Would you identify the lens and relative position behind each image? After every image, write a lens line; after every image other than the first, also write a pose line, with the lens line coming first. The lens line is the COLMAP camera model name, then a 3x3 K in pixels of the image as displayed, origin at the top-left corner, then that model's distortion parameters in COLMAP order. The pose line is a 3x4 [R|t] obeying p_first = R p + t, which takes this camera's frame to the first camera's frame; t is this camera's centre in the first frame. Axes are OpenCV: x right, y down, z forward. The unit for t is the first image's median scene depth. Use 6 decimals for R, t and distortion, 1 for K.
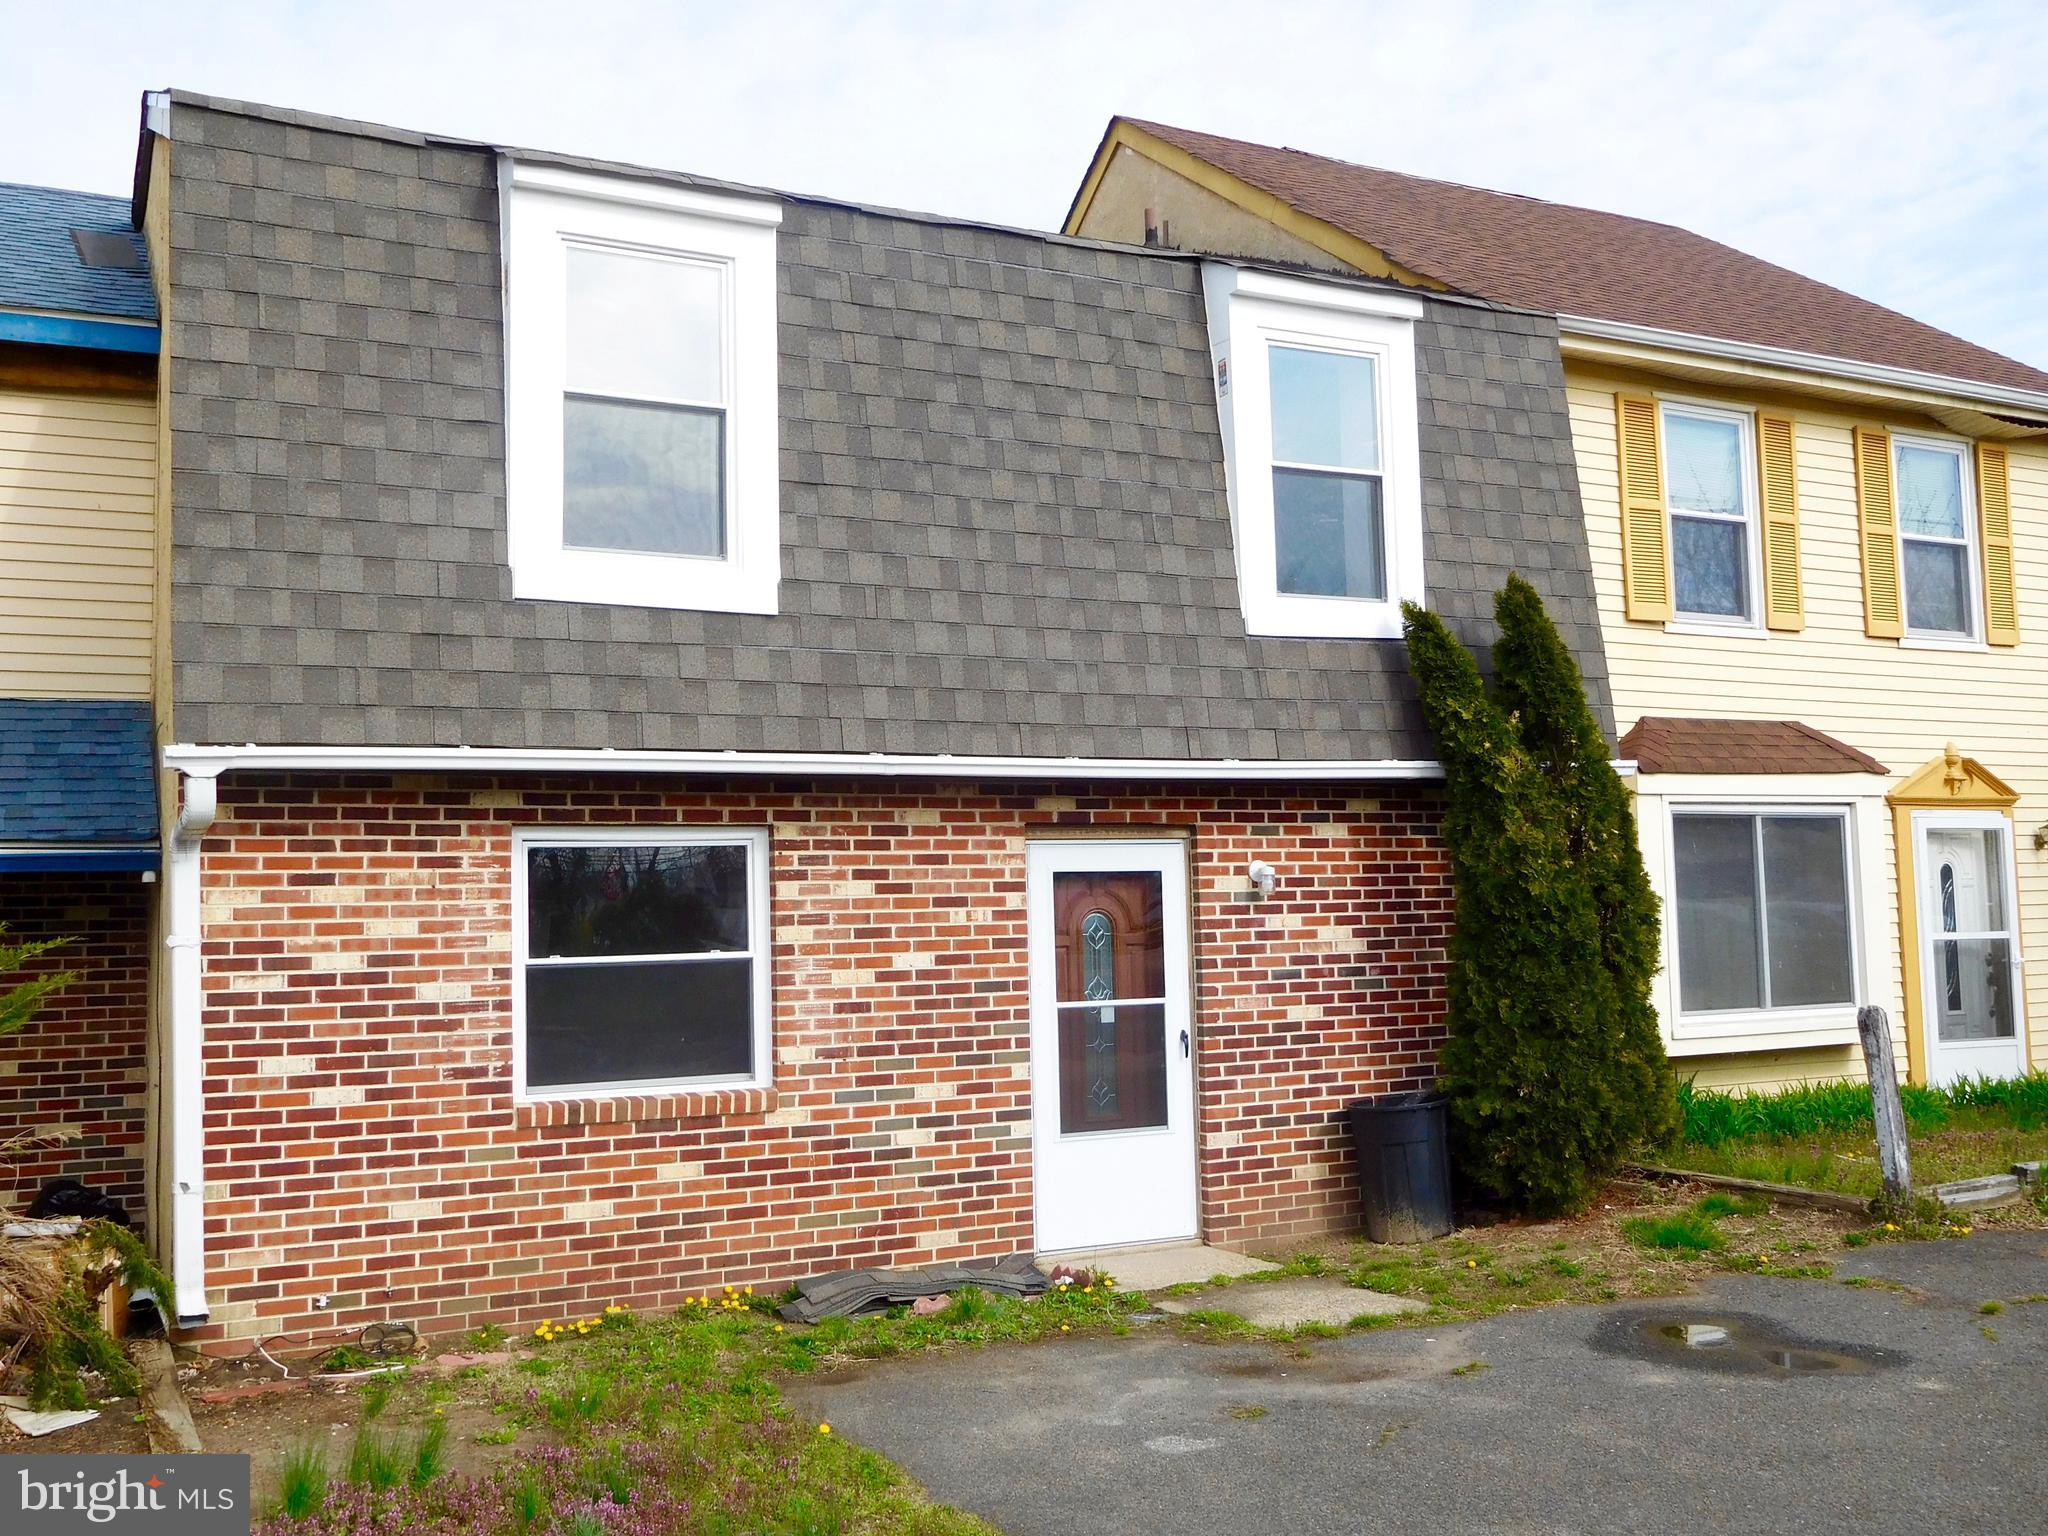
lens RADIAL K [[1902.1, 0, 1023.8], [0, 1902.1, 766.1], [0, 0, 1]] dist [-0.016518, 0.000000]
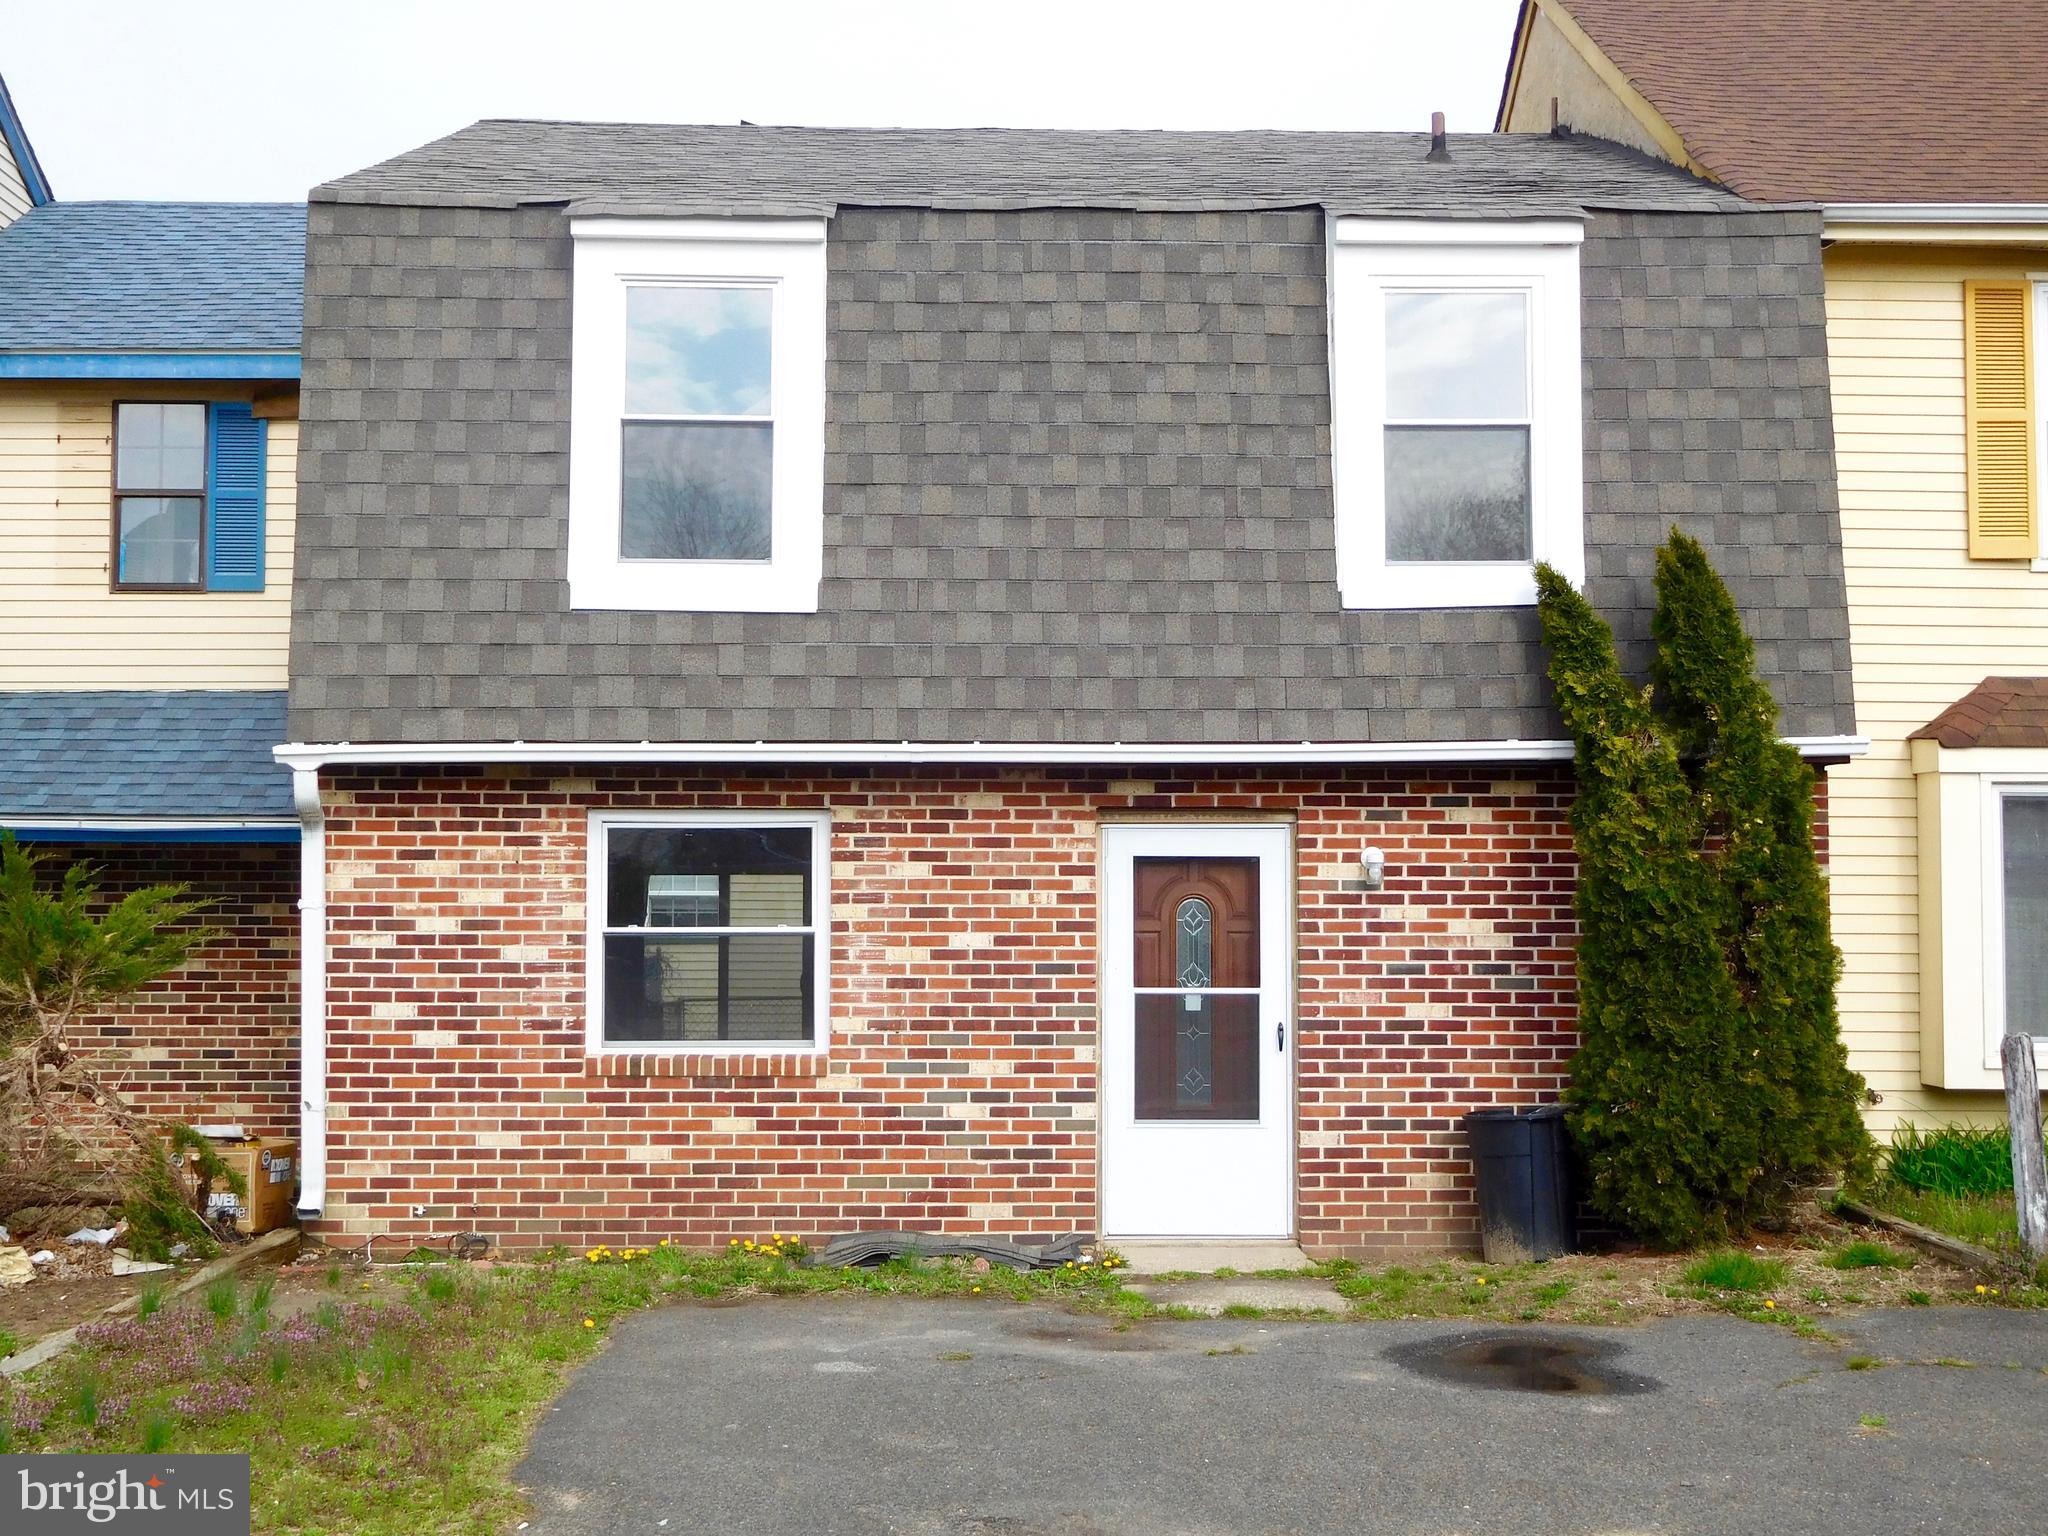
lens RADIAL K [[2394.6, 0, 1023.4], [0, 2394.6, 763.4], [0, 0, 1]] dist [0.012011, 0.000000]
pose [[0.902694, 0.001441, -0.430281, 0.545141], [0.011585, 0.999550, 0.027652, -0.030333], [0.430127, -0.029946, 0.902271, -0.162030]]
